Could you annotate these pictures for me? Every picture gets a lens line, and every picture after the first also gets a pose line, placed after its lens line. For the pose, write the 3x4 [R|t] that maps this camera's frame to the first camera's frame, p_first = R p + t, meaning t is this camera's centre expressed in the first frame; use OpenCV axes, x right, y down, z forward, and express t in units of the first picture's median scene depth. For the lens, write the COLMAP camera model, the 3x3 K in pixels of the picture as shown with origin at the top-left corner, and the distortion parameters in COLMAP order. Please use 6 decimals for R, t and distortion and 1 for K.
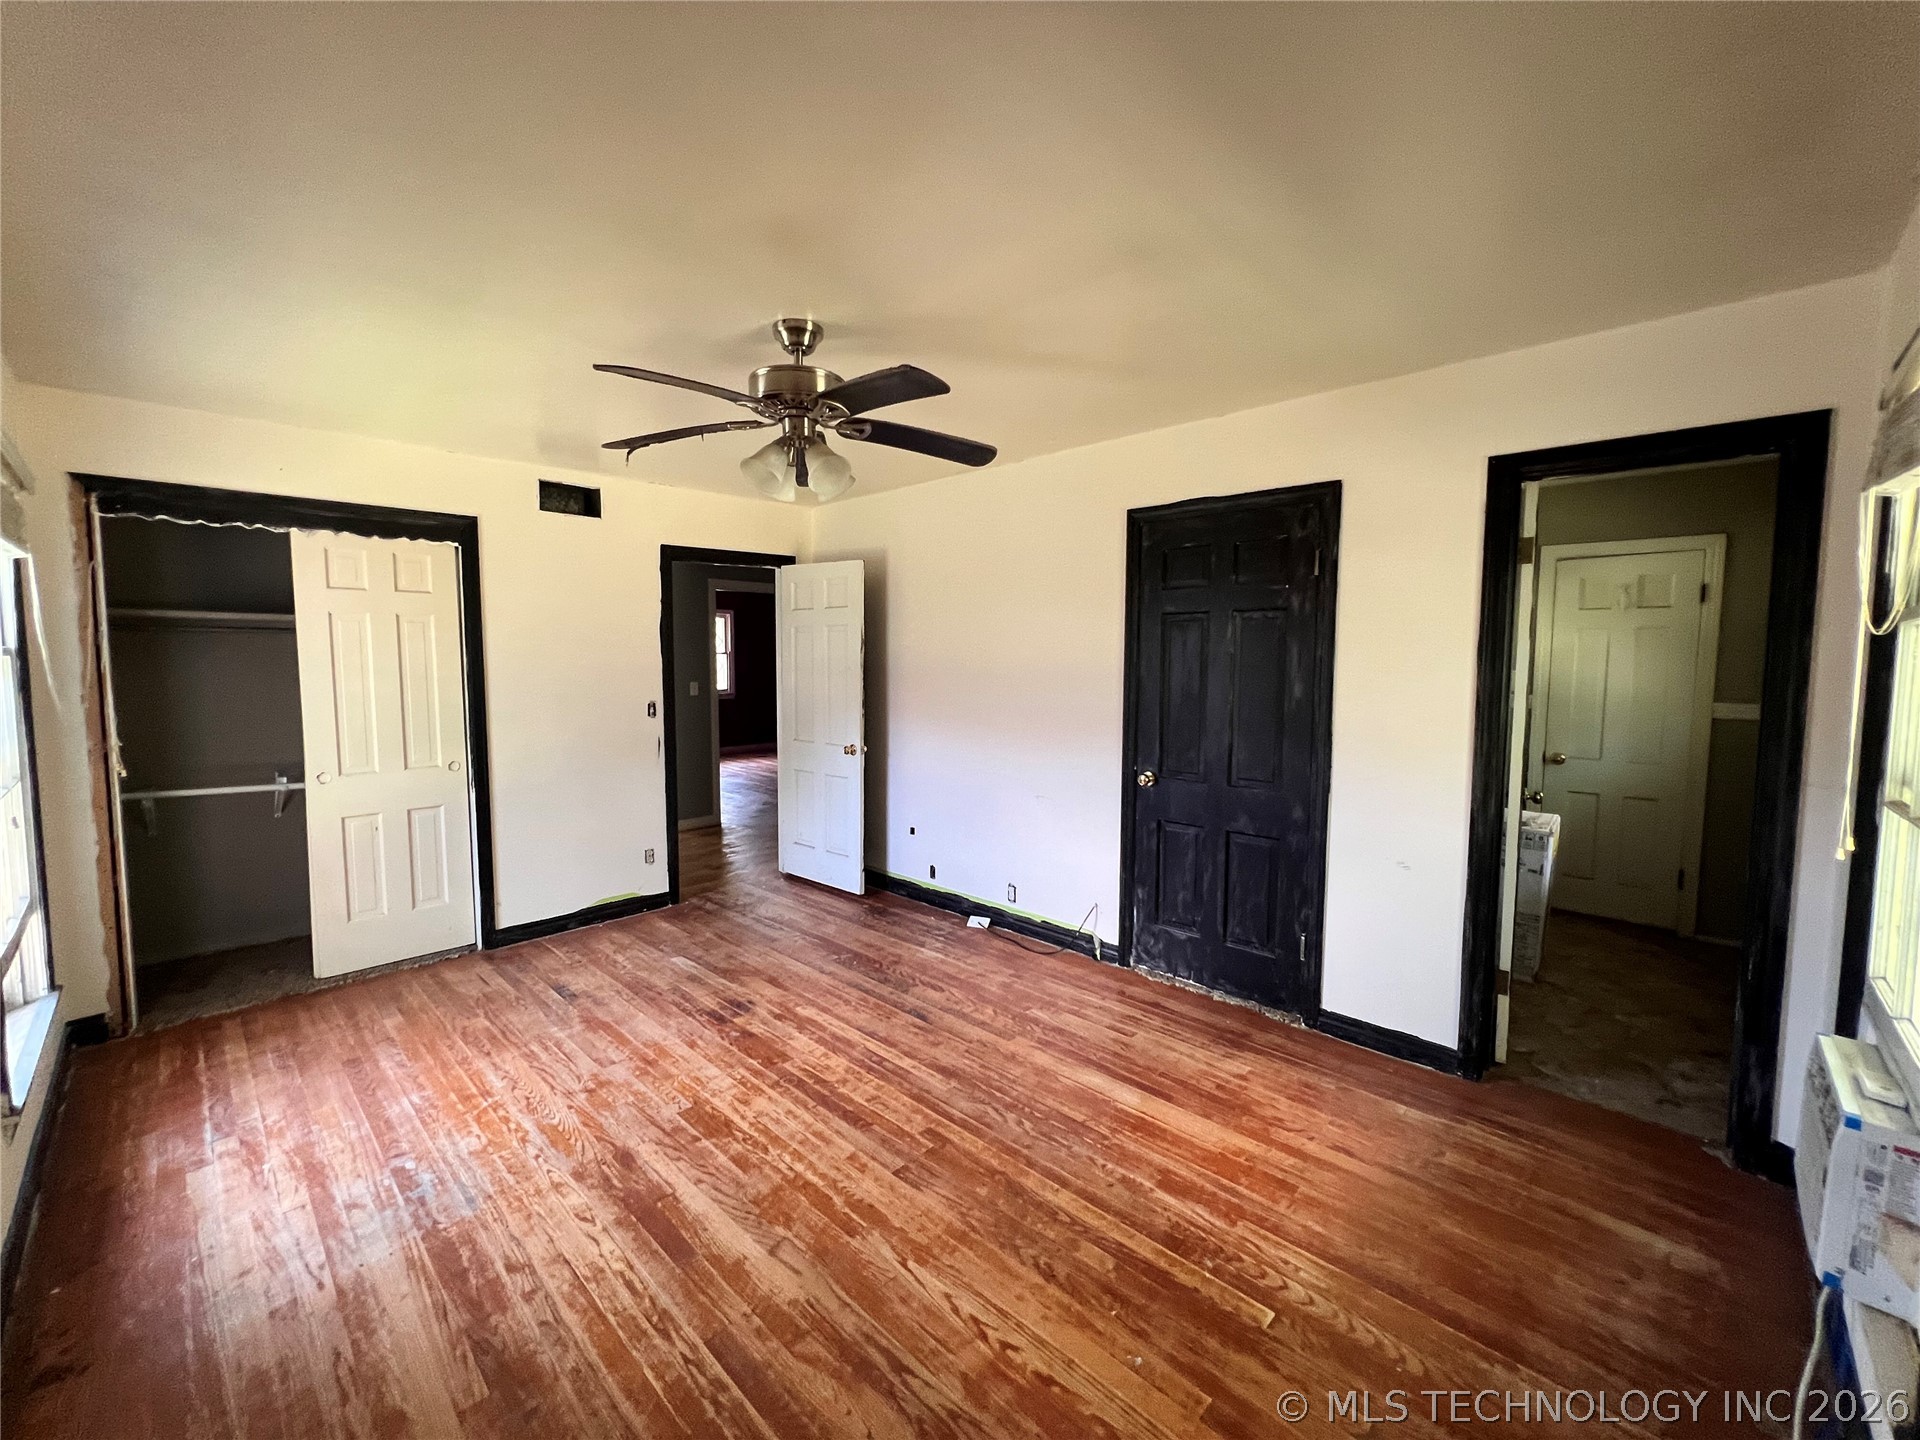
lens RADIAL K [[773.6, 0, 957.3], [0, 773.6, 712.5], [0, 0, 1]] dist [-0.000740, 0.000595]
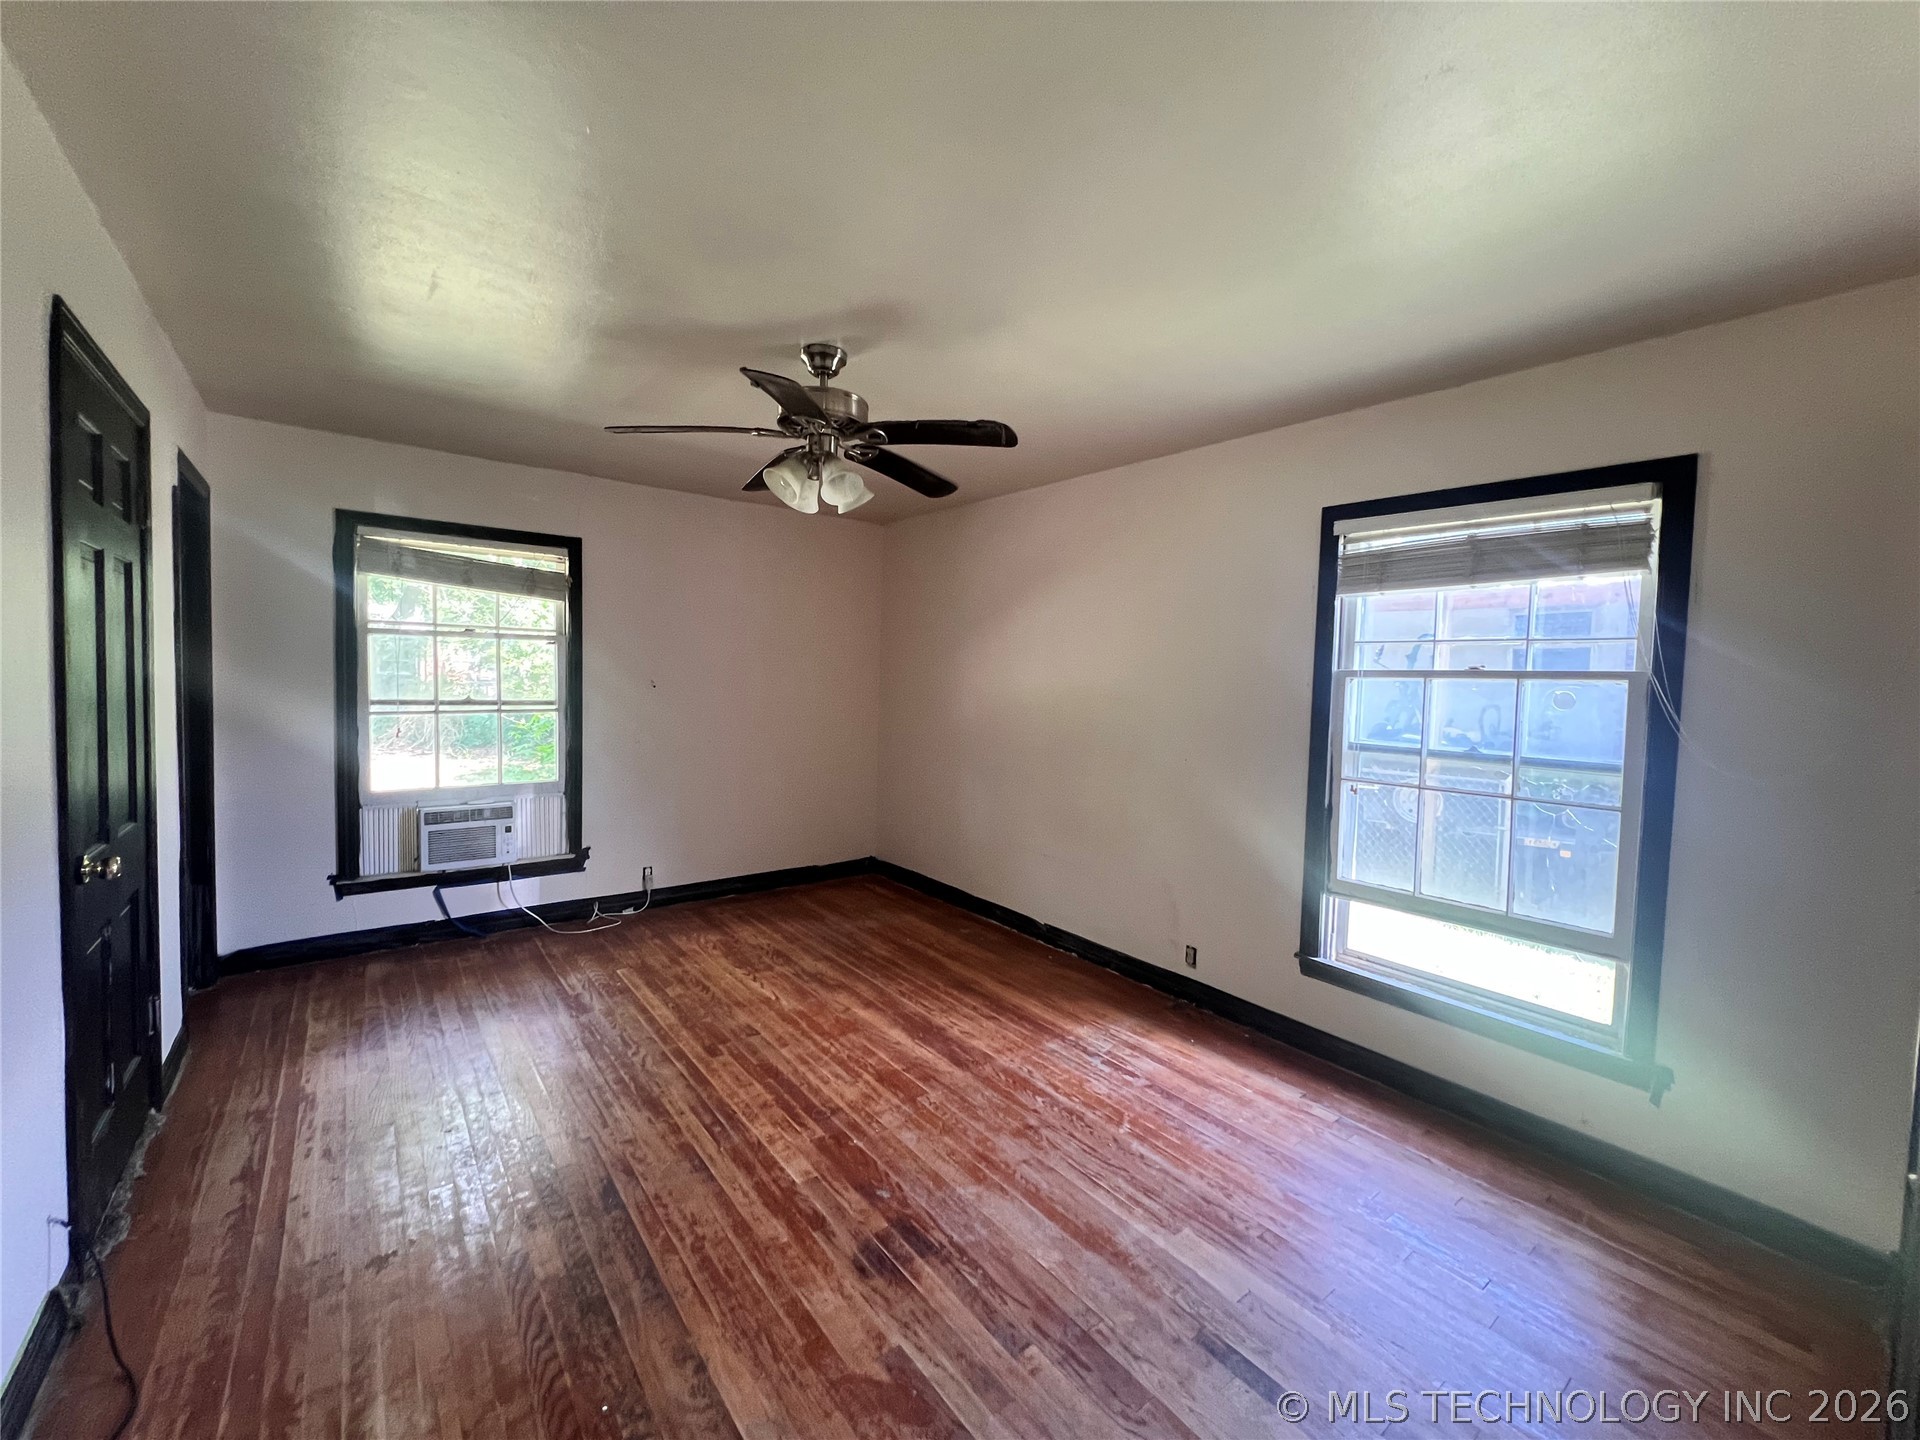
lens RADIAL K [[773.6, 0, 957.3], [0, 773.6, 712.5], [0, 0, 1]] dist [-0.000740, 0.000595]
pose [[-0.990366, -0.036386, 0.133610, -0.524905], [-0.021114, 0.993258, 0.113983, -0.119286], [-0.136857, 0.110064, -0.984457, 1.984026]]
